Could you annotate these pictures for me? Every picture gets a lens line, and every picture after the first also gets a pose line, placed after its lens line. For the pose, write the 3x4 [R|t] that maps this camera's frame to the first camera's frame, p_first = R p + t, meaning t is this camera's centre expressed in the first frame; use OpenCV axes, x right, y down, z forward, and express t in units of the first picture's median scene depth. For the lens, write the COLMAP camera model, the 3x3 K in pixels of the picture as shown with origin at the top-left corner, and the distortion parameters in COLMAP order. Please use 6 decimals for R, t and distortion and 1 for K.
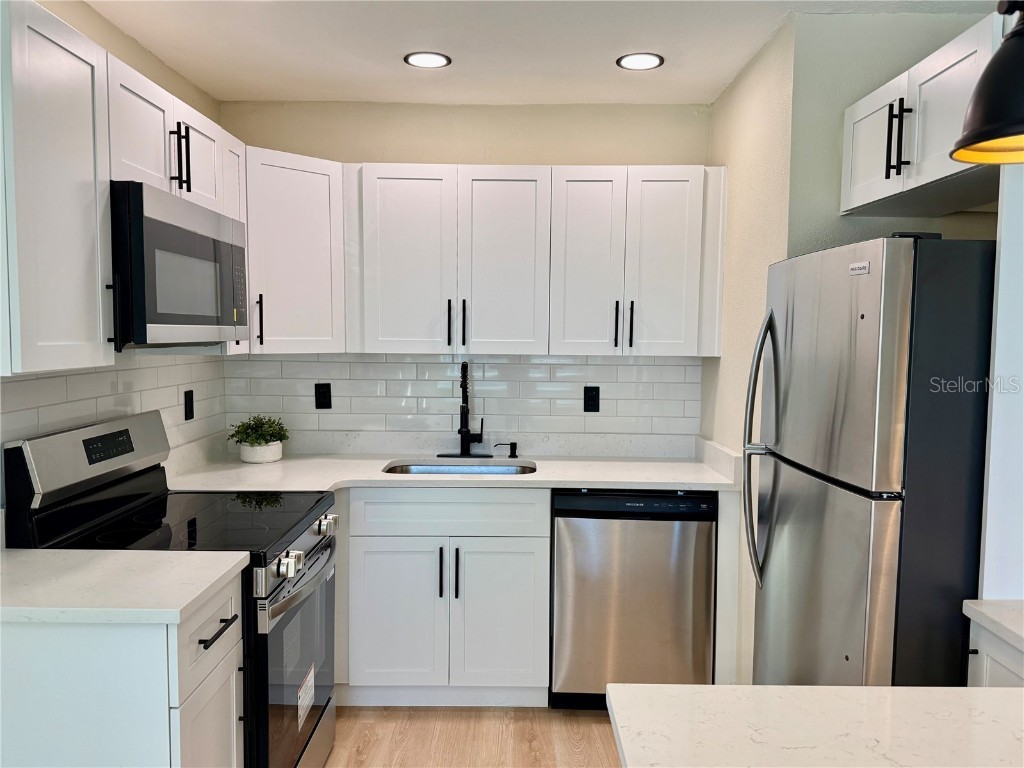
lens RADIAL K [[798.9, 0, 514.5], [0, 798.9, 389.5], [0, 0, 1]] dist [0.186831, -0.402946]
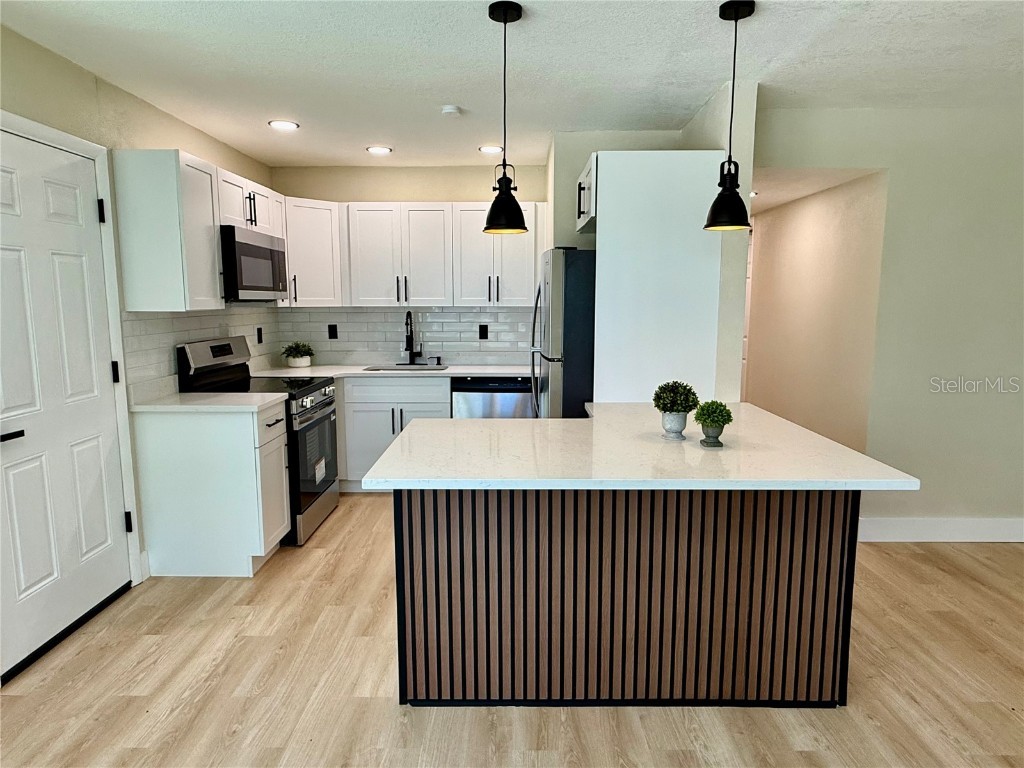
lens RADIAL K [[634.9, 0, 512.0], [0, 634.9, 384.0], [0, 0, 1]] dist [0.007053, 0.003873]
pose [[0.999935, -0.009508, -0.006314, 0.201198], [0.009870, 0.998154, 0.059919, 0.052061], [0.005732, -0.059978, 0.998183, -0.493518]]
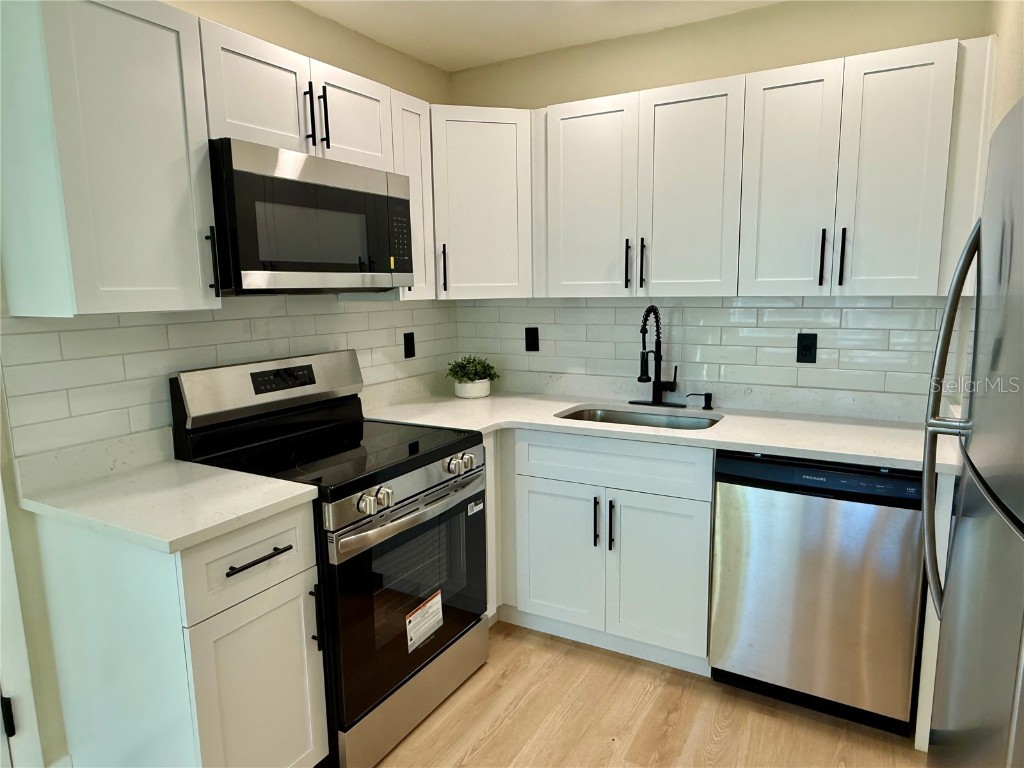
lens RADIAL K [[658.3, 0, 508.1], [0, 658.3, 388.3], [0, 0, 1]] dist [-0.001074, 0.000806]
pose [[0.868391, 0.053008, -0.493039, 0.203363], [-0.012071, 0.996235, 0.085847, -0.002137], [0.495733, -0.068597, 0.865762, 0.268323]]
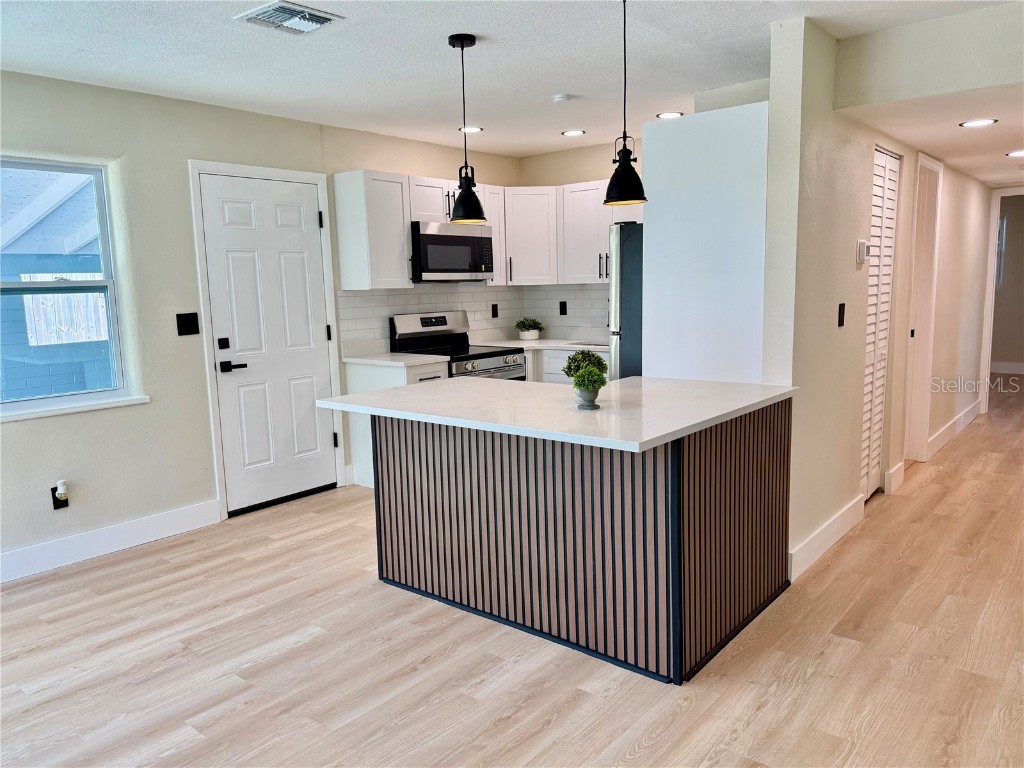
lens RADIAL K [[751.2, 0, 512.5], [0, 751.2, 388.0], [0, 0, 1]] dist [0.164069, -0.230752]
pose [[0.770416, 0.060504, -0.634664, 0.976415], [-0.014971, 0.996929, 0.076866, 0.073786], [0.637365, -0.049718, 0.768956, -0.547710]]
